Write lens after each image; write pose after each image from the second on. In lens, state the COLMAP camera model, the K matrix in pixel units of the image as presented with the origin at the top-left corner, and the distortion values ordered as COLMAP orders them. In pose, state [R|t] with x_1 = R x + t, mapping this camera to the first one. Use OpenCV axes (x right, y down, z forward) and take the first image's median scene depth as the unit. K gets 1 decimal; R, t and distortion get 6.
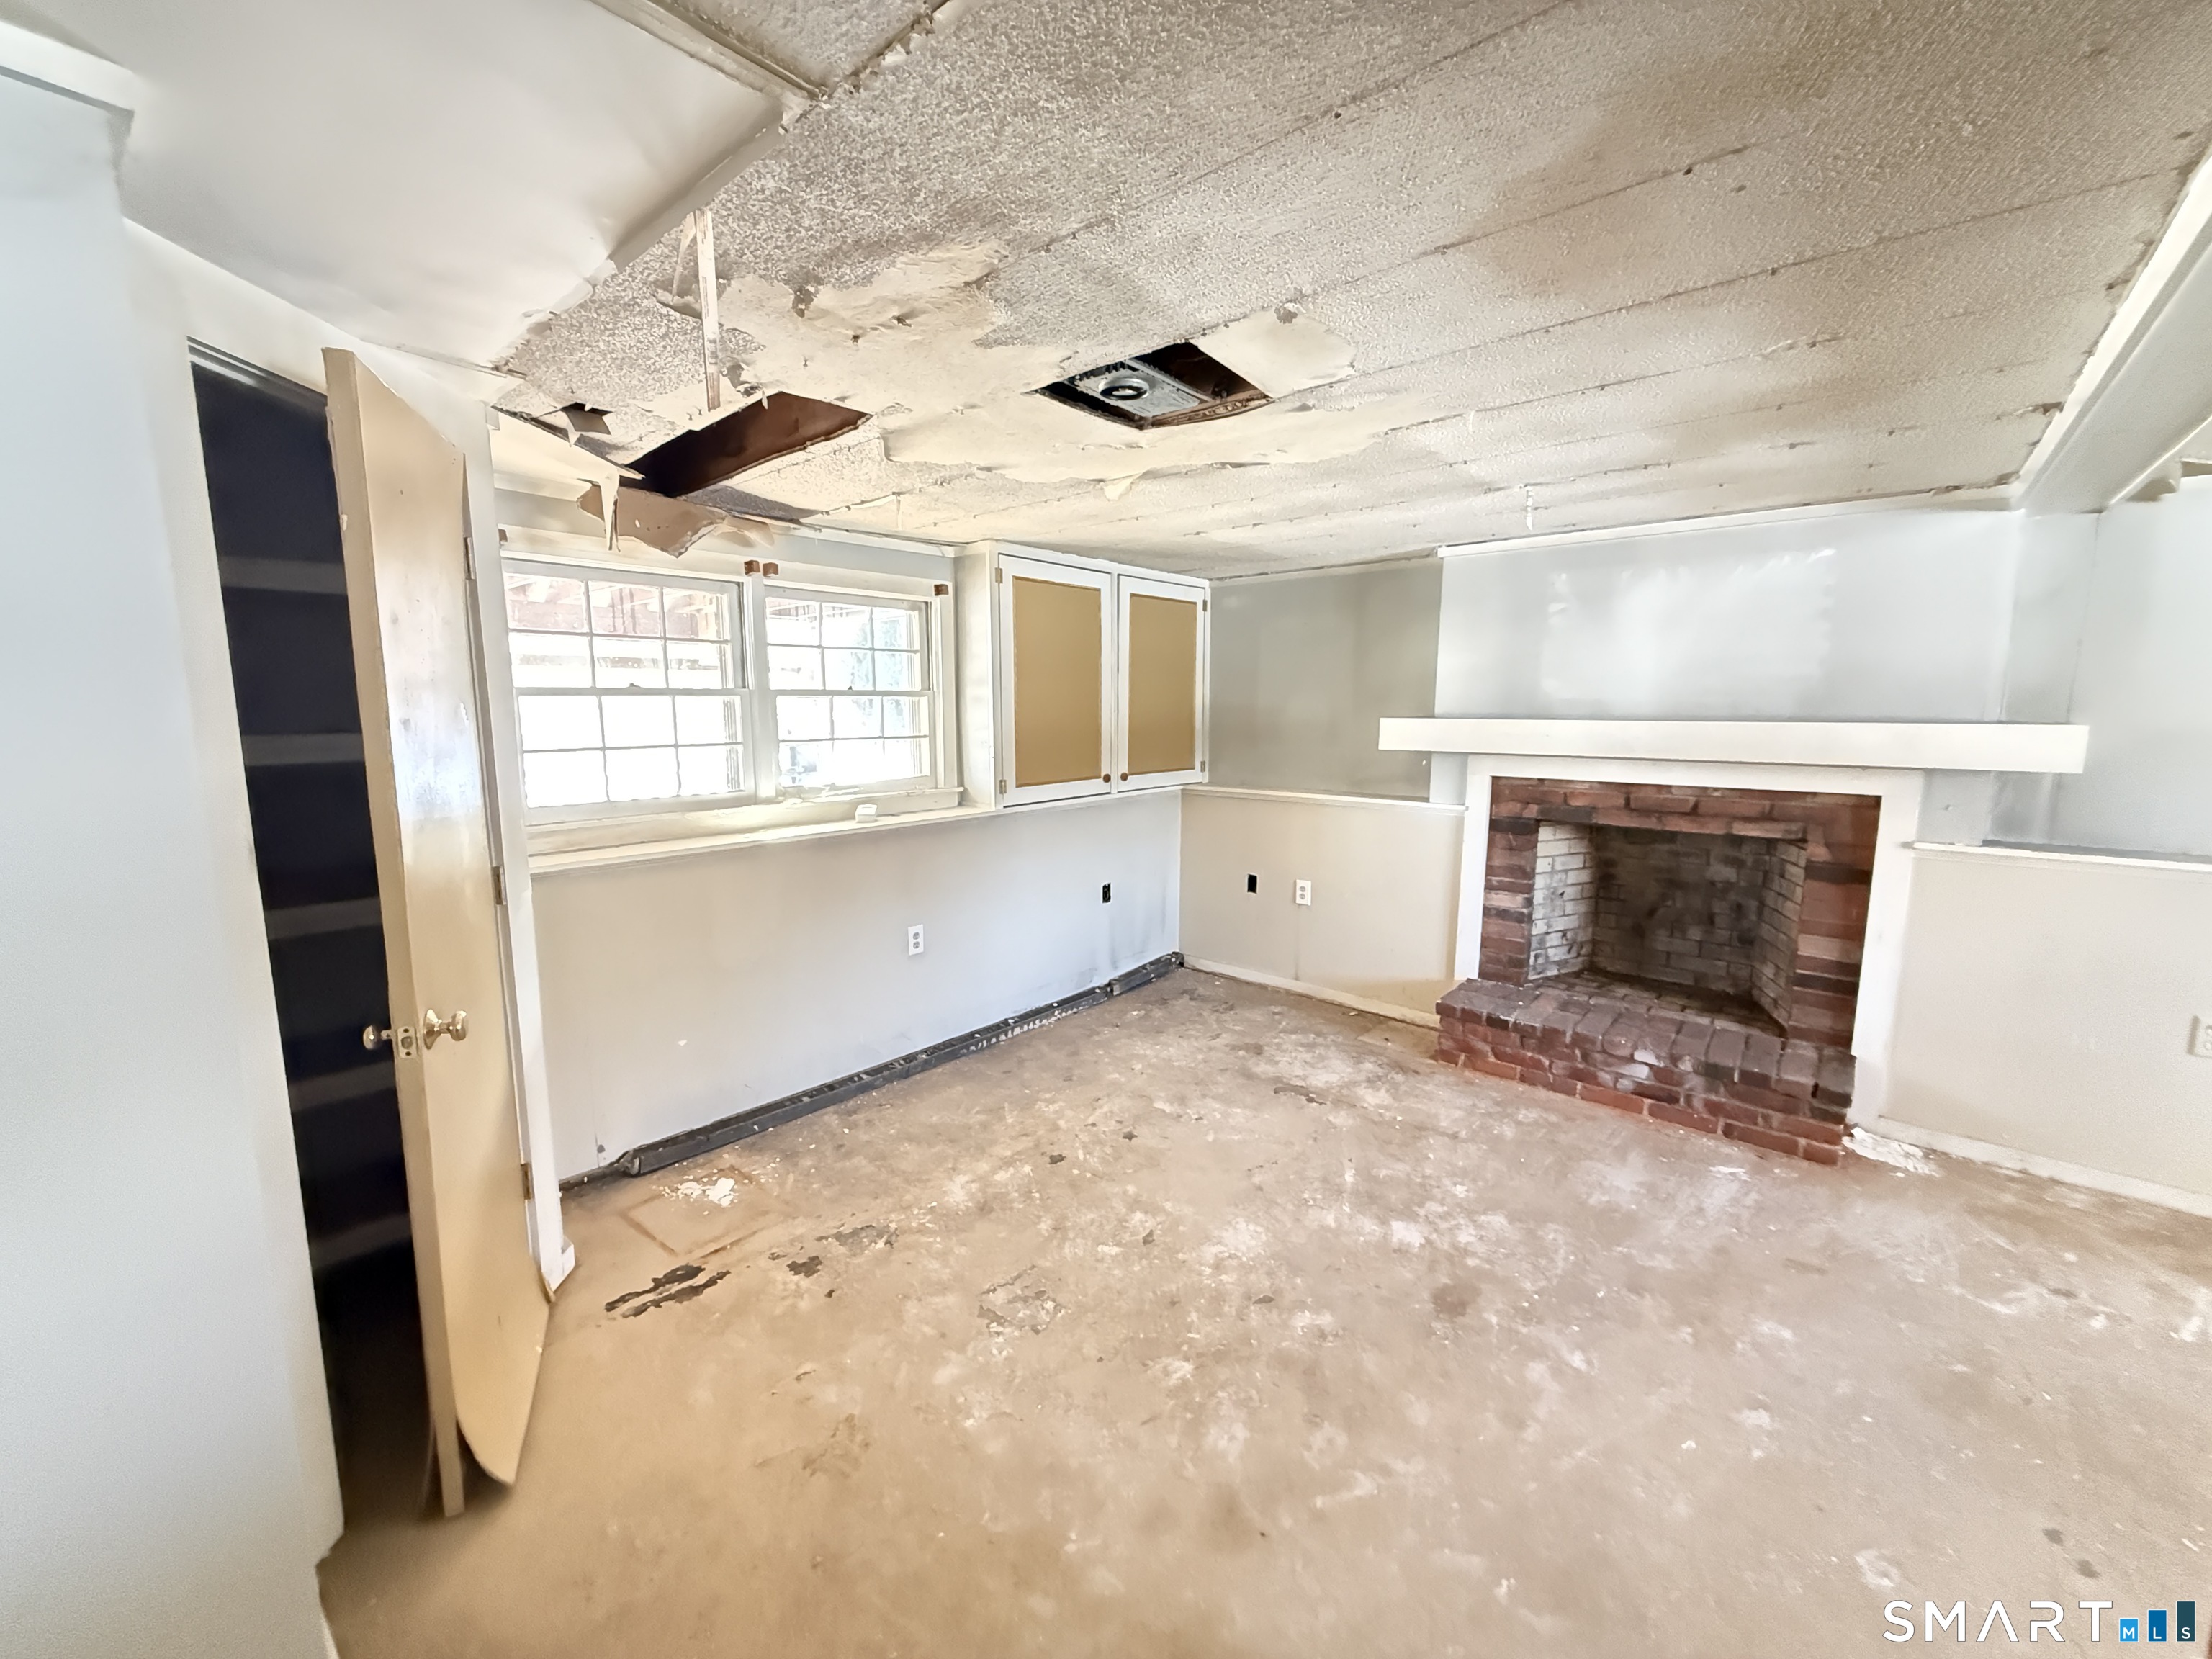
lens RADIAL K [[878.0, 0, 1100.0], [0, 878.0, 829.2], [0, 0, 1]] dist [0.000137, 0.000096]
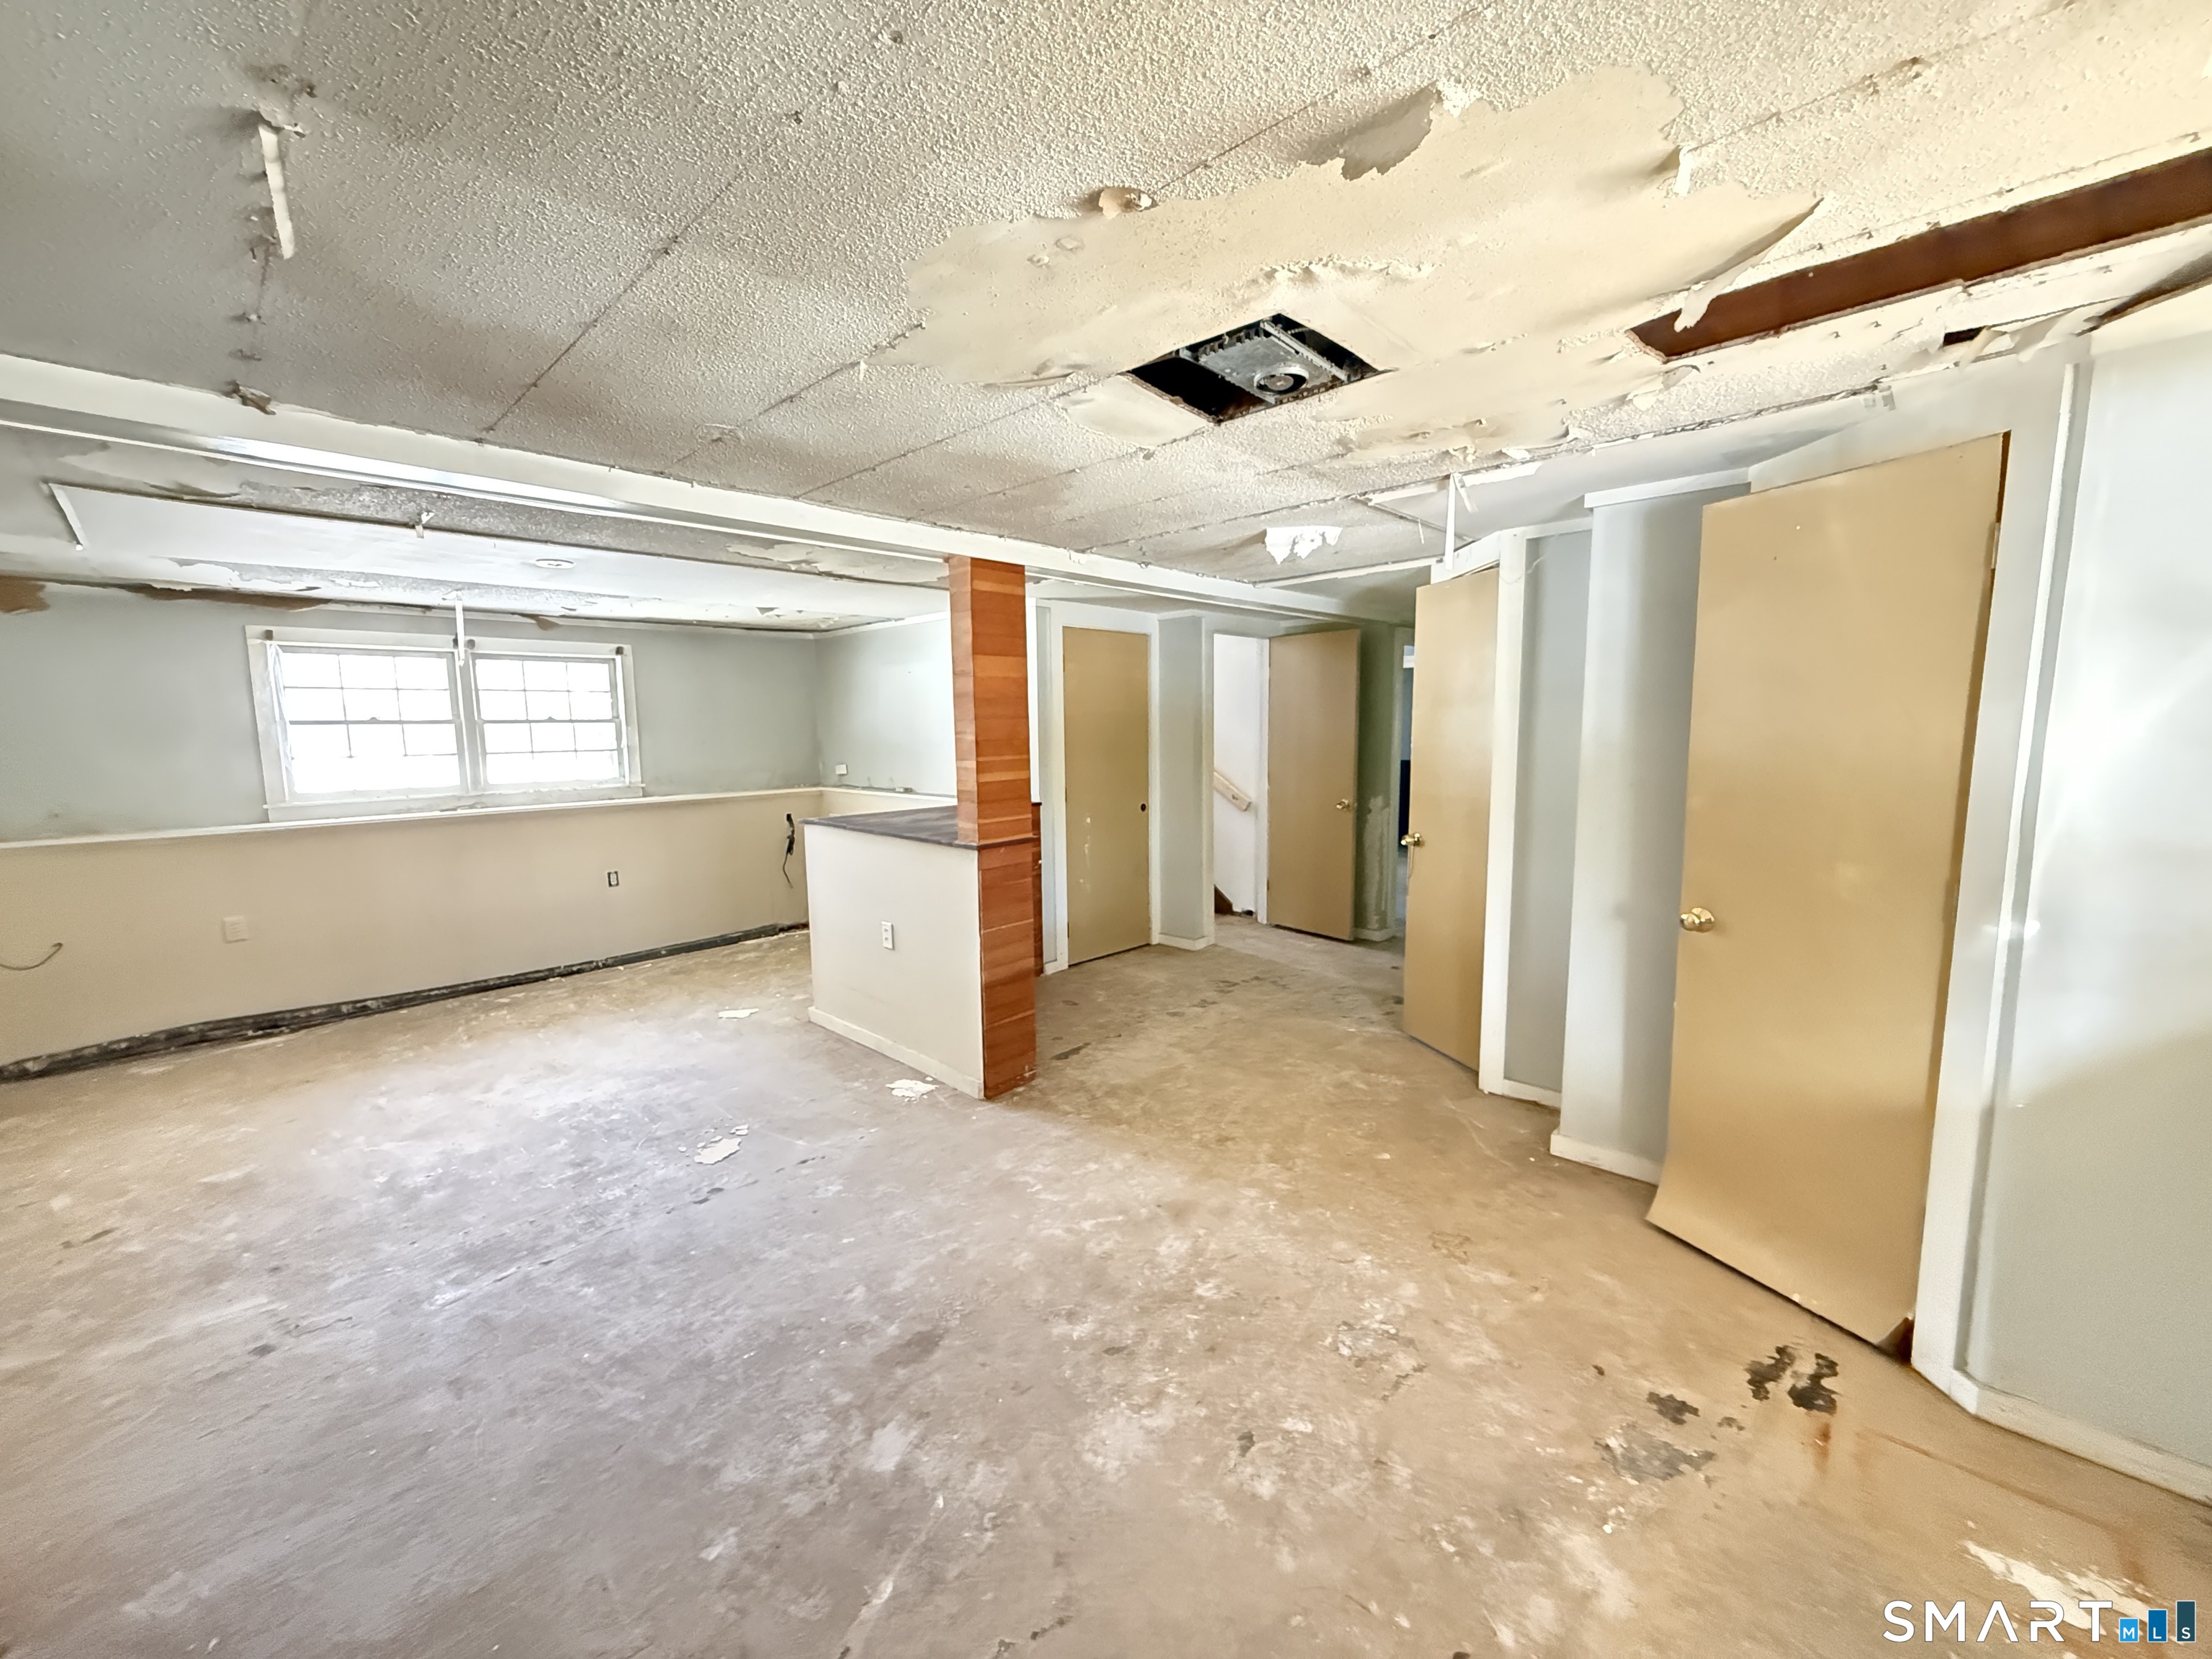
lens RADIAL K [[878.0, 0, 1100.0], [0, 878.0, 829.2], [0, 0, 1]] dist [0.000137, 0.000096]
pose [[-0.998908, 0.006328, 0.046283, 0.157186], [0.018073, 0.965977, 0.257996, -0.244604], [-0.043075, 0.258551, -0.965037, 1.773756]]
